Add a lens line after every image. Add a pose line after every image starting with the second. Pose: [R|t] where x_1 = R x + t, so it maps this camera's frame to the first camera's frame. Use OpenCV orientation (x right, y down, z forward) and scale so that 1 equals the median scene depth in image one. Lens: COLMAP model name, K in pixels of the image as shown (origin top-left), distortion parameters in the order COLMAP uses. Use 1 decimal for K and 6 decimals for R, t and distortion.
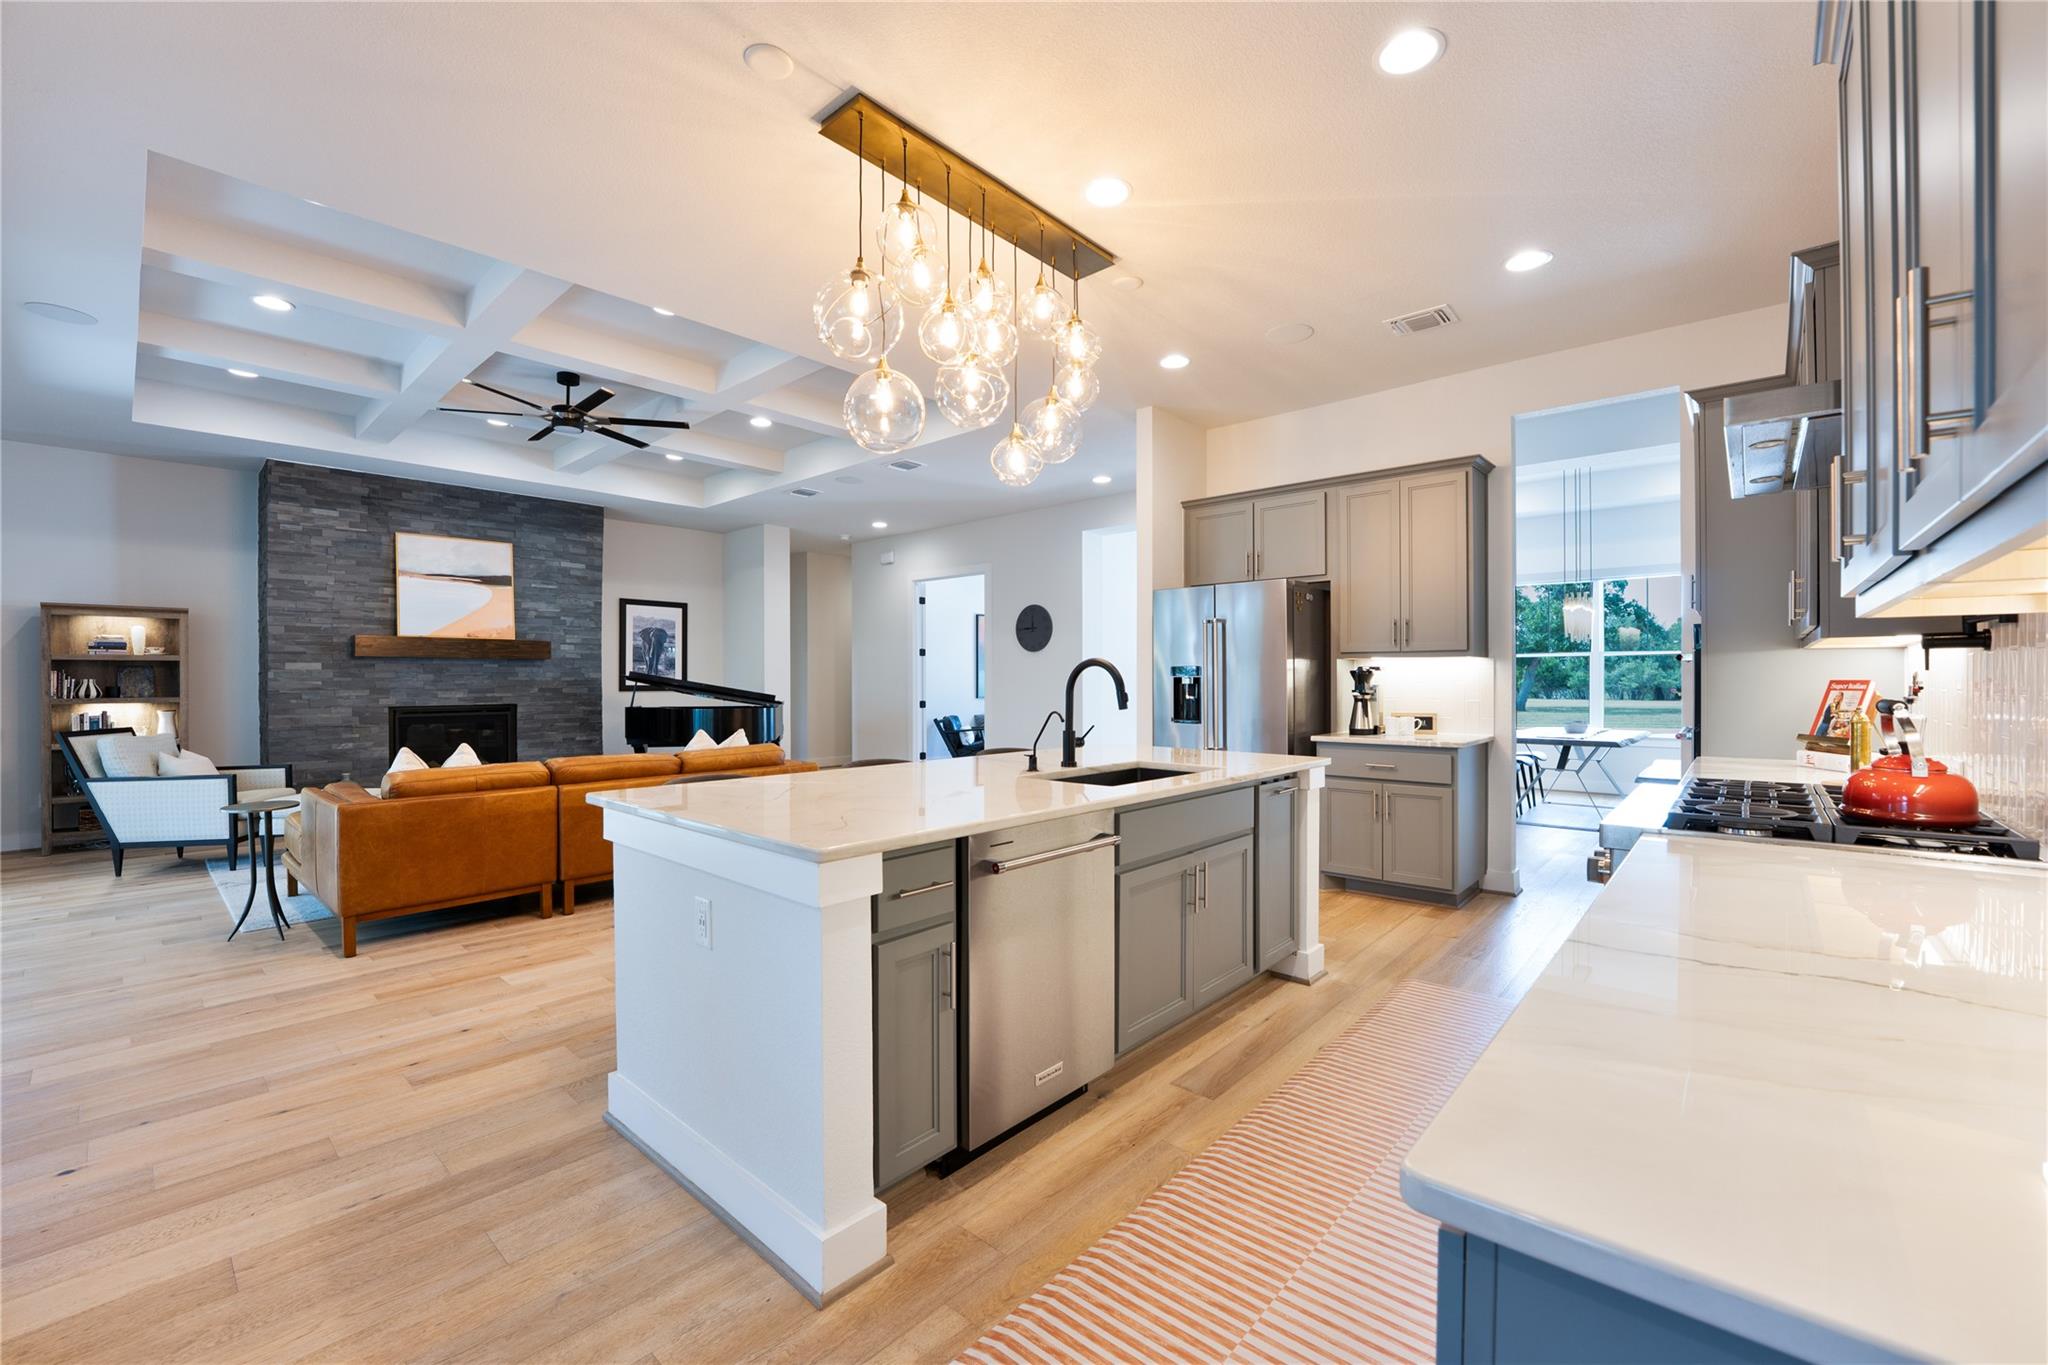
lens RADIAL K [[850.4, 0, 1016.5], [0, 850.4, 682.0], [0, 0, 1]] dist [-0.041254, 0.009861]
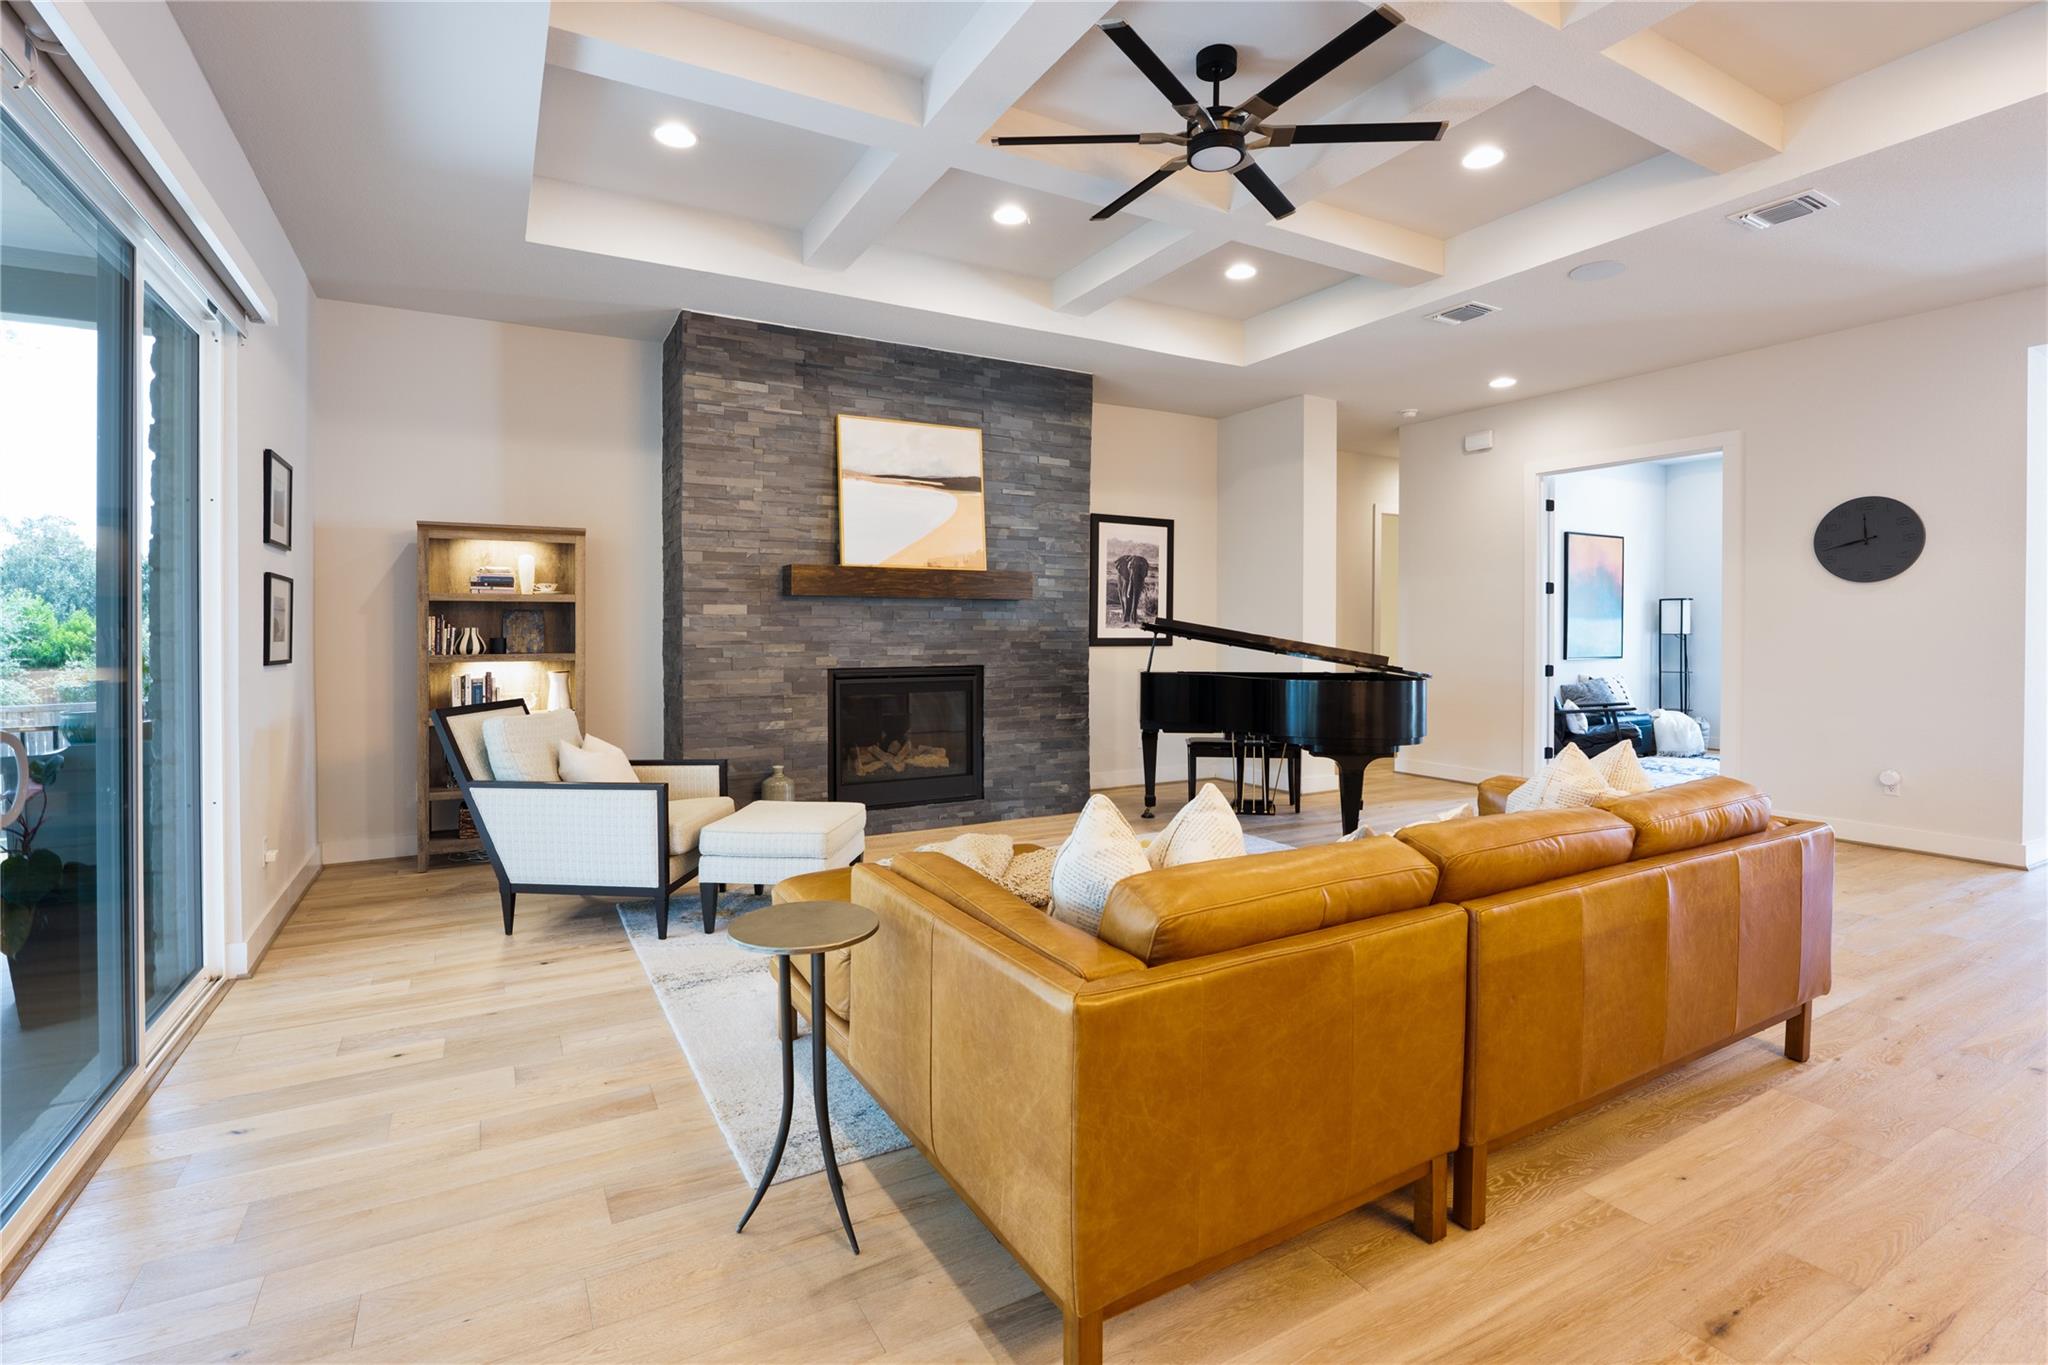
lens RADIAL K [[946.6, 0, 1057.3], [0, 946.6, 630.3], [0, 0, 1]] dist [-0.001996, -0.000274]
pose [[0.958907, 0.003160, -0.283704, -0.366820], [-0.003425, 0.999994, -0.000439, -0.002419], [0.283701, 0.001393, 0.958912, 0.317963]]
